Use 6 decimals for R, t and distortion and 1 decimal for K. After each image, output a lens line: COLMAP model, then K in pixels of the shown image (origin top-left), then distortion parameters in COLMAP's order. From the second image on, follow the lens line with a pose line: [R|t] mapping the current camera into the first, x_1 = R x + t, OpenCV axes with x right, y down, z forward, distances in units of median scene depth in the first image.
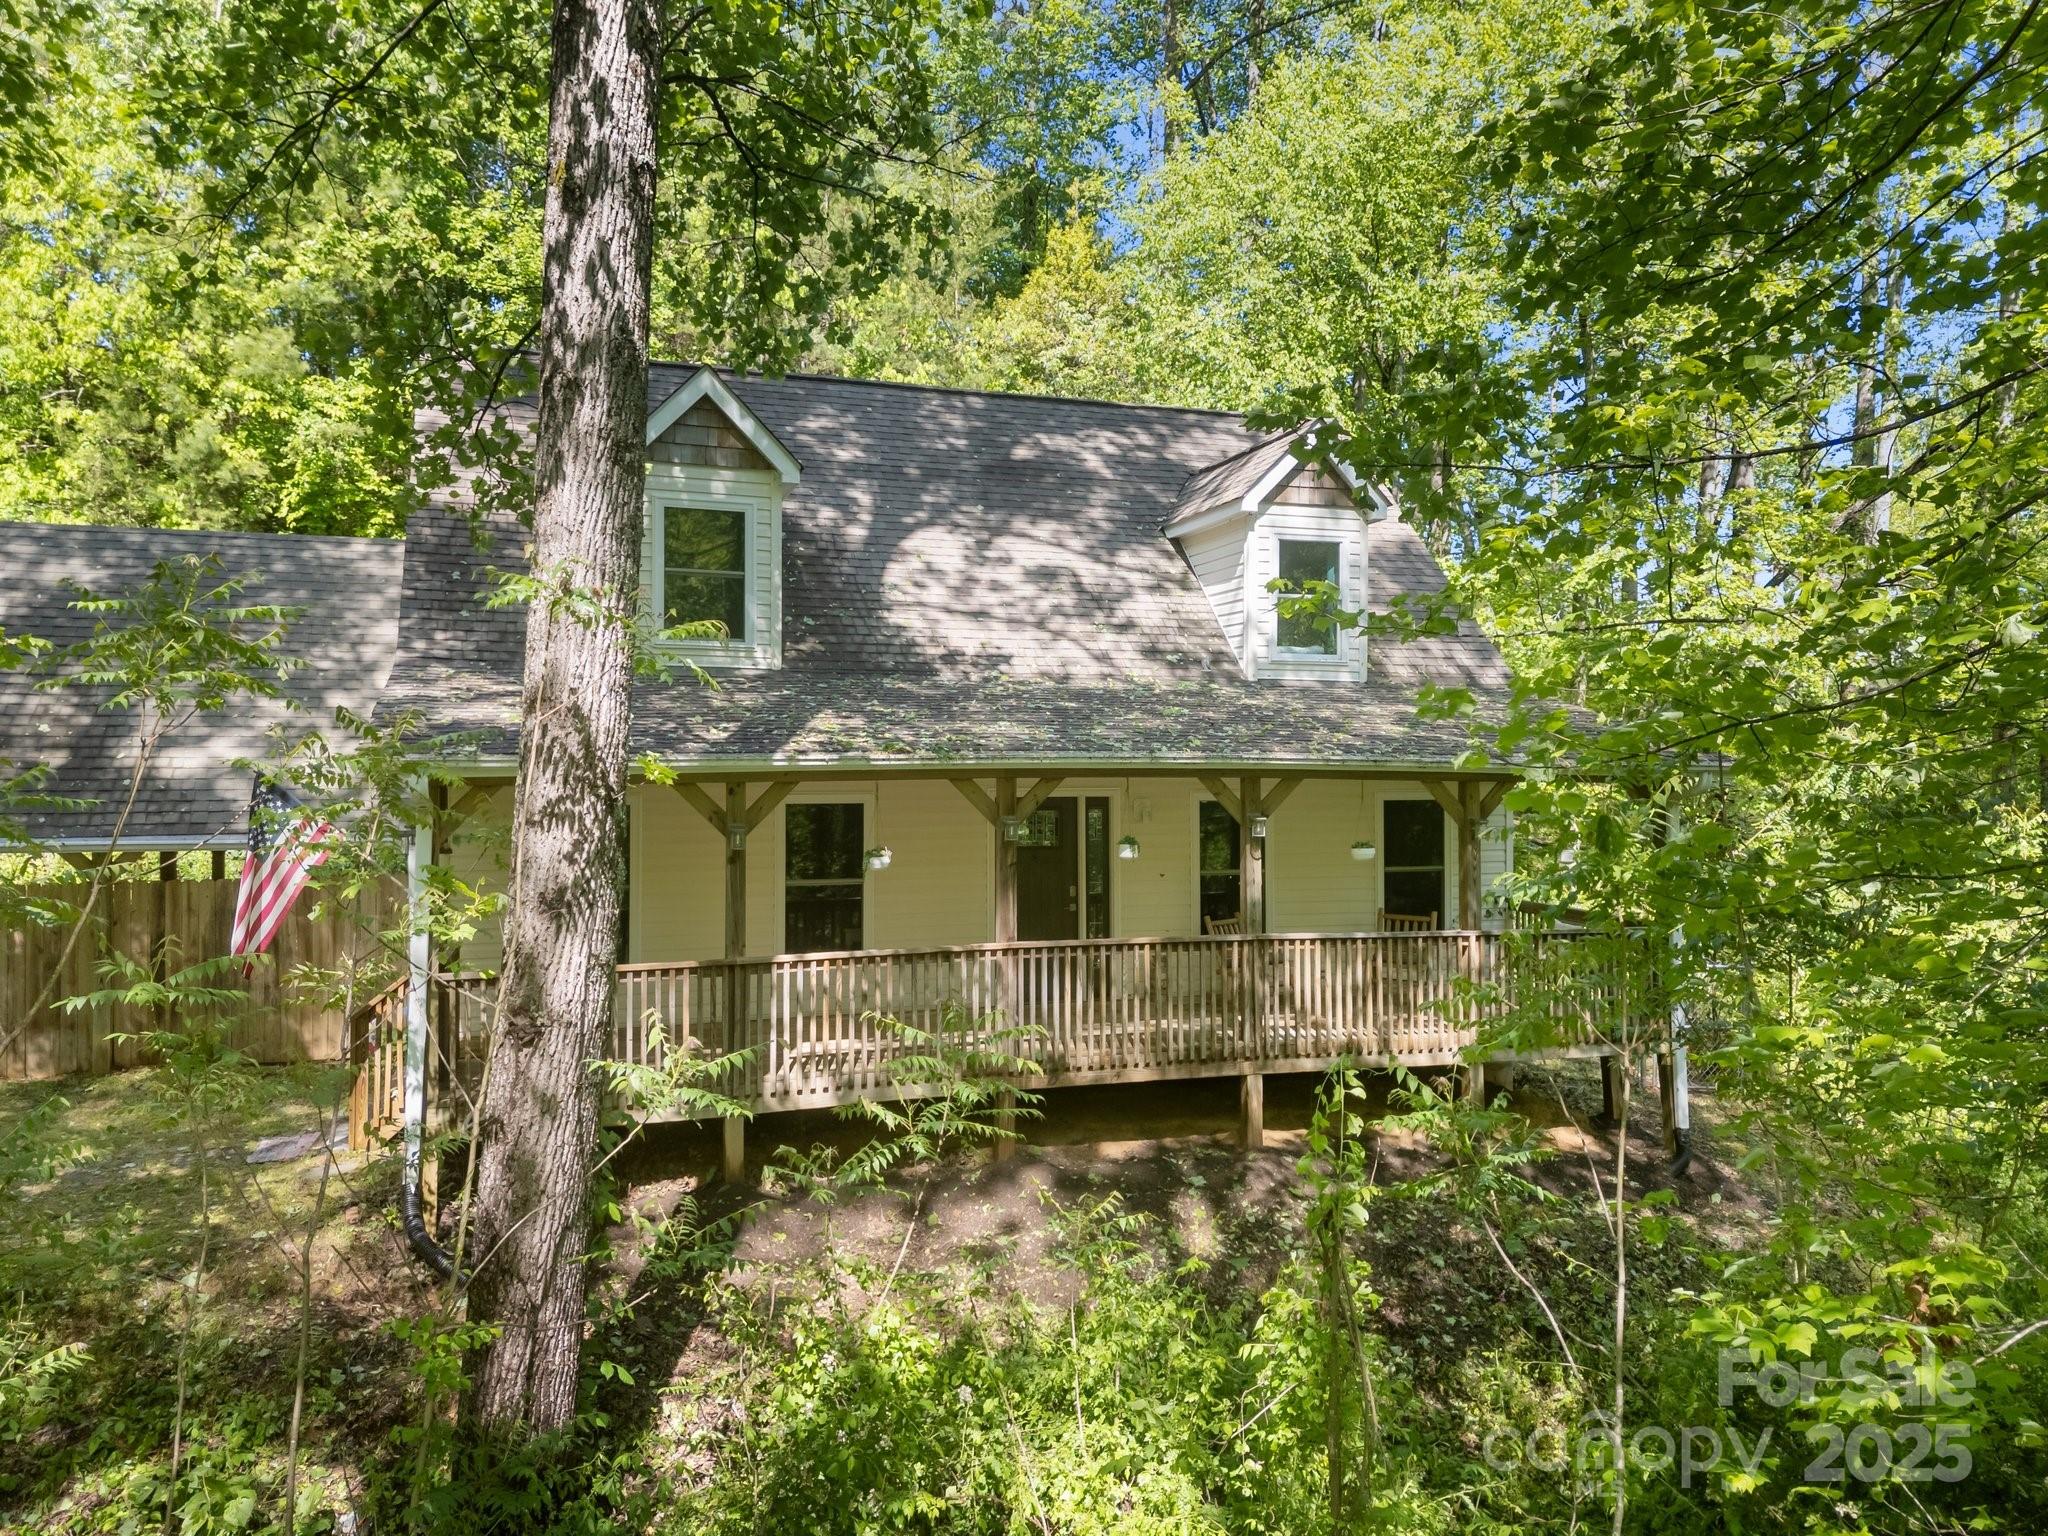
lens RADIAL K [[1556.8, 0, 1024.0], [0, 1556.8, 768.0], [0, 0, 1]] dist [0.118785, -0.301754]
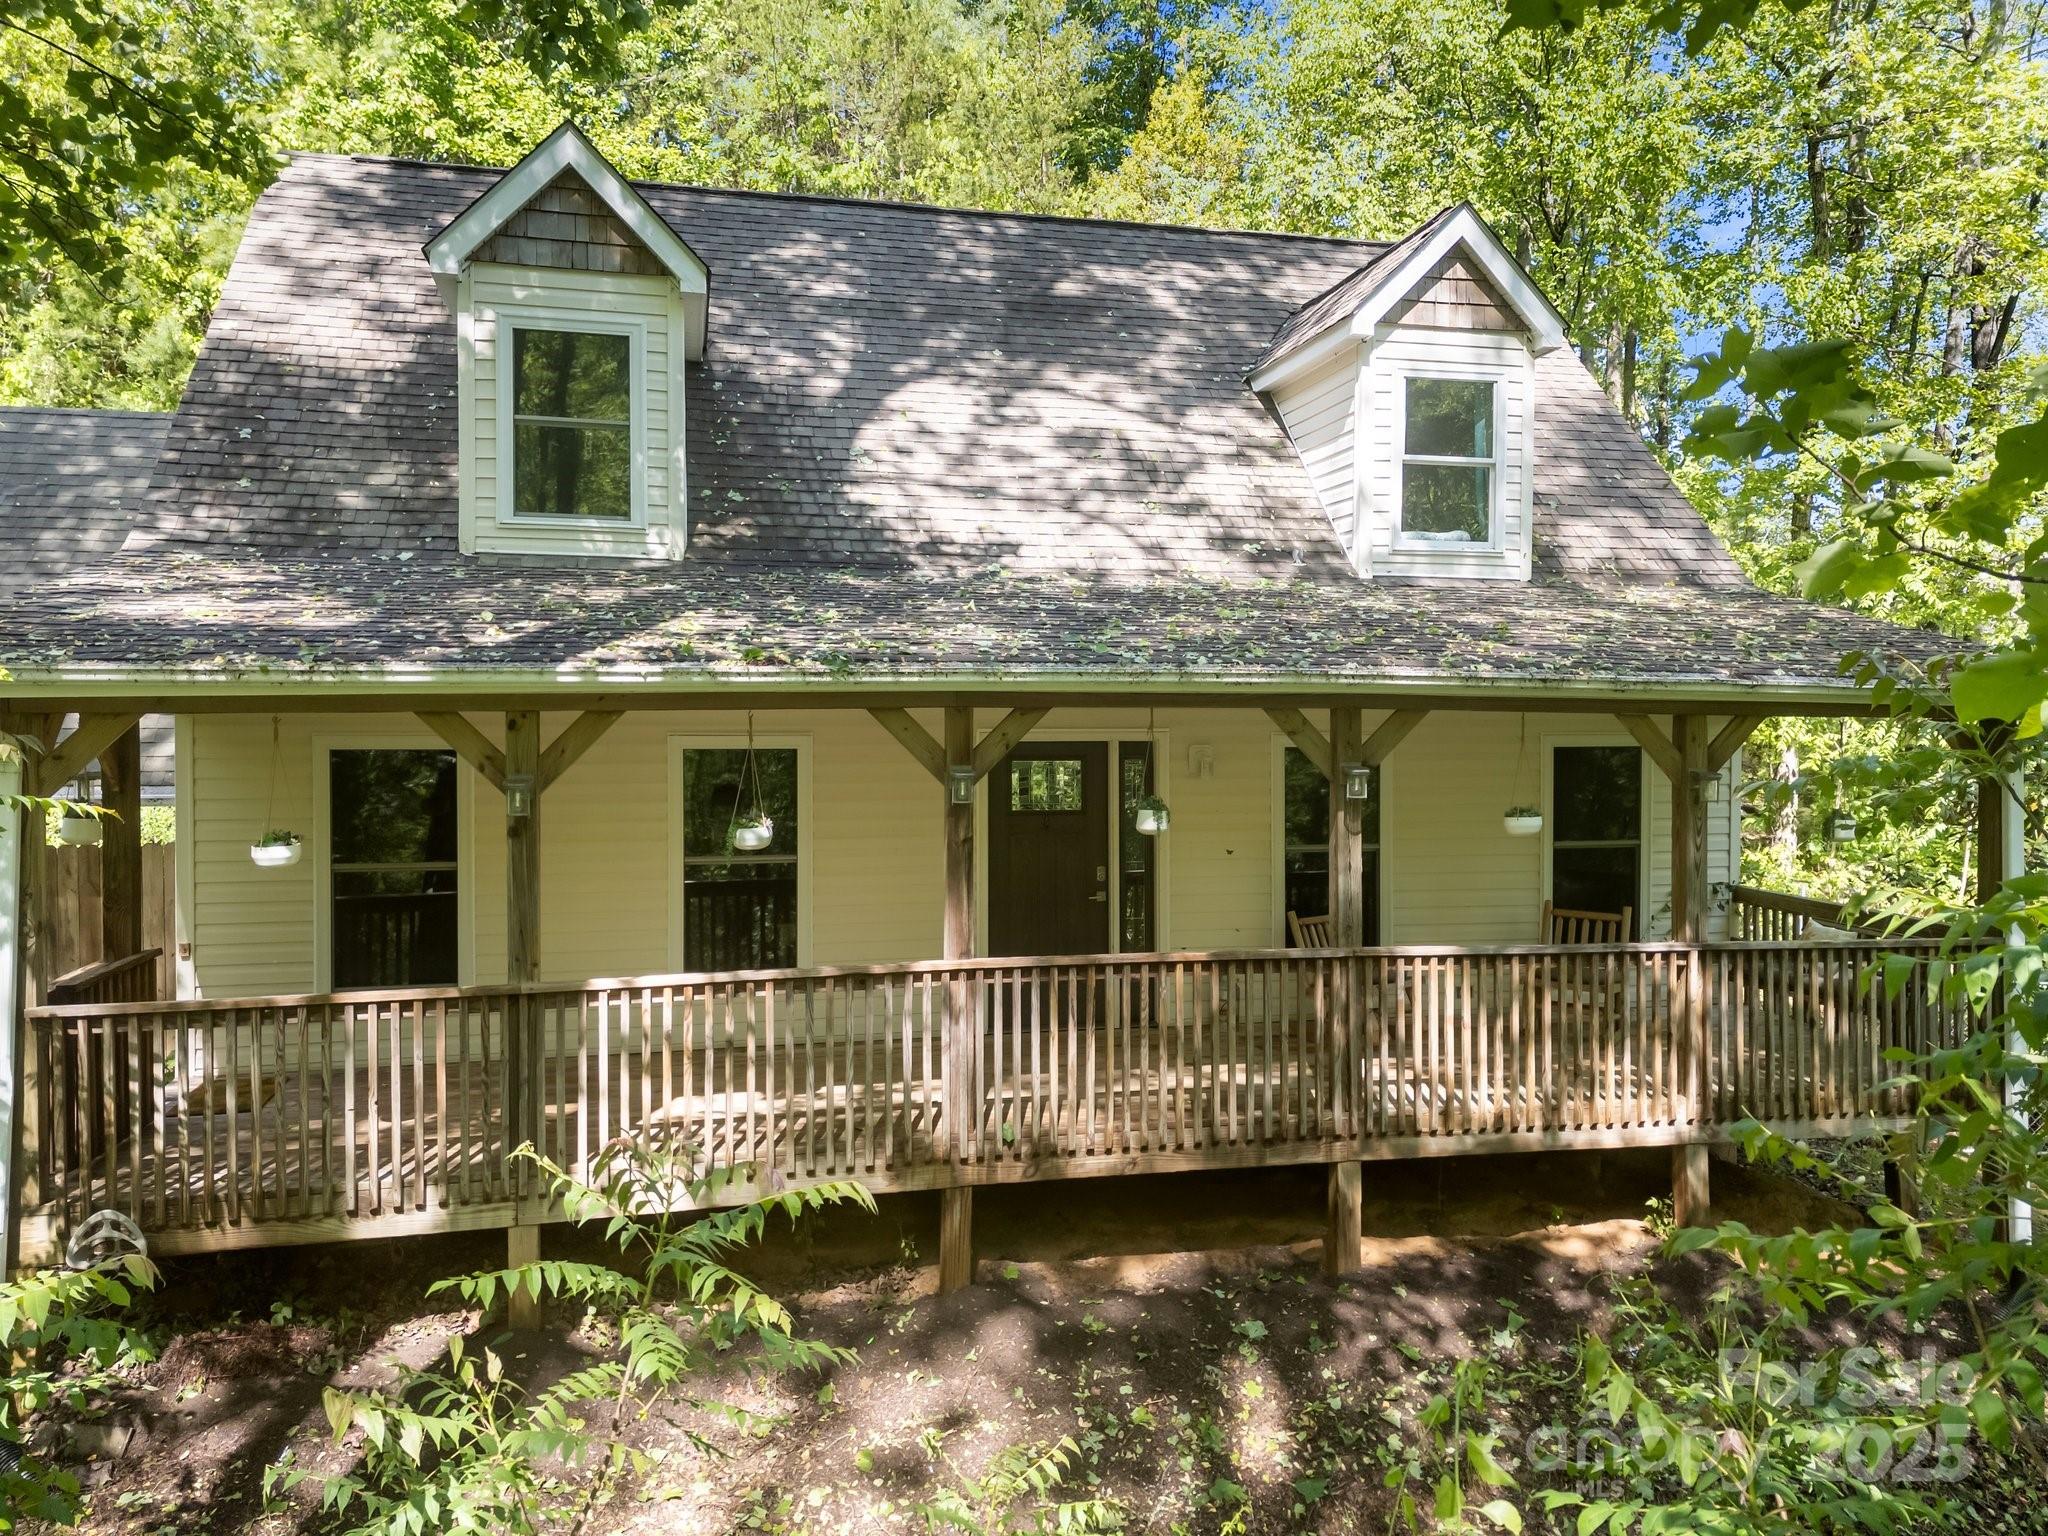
lens RADIAL K [[1556.8, 0, 1024.0], [0, 1556.8, 768.0], [0, 0, 1]] dist [0.118785, -0.301754]
pose [[0.995155, 0.002946, -0.098272, 0.063531], [-0.000275, 0.999631, 0.027180, 0.011219], [0.098315, -0.027022, 0.994788, 0.282857]]
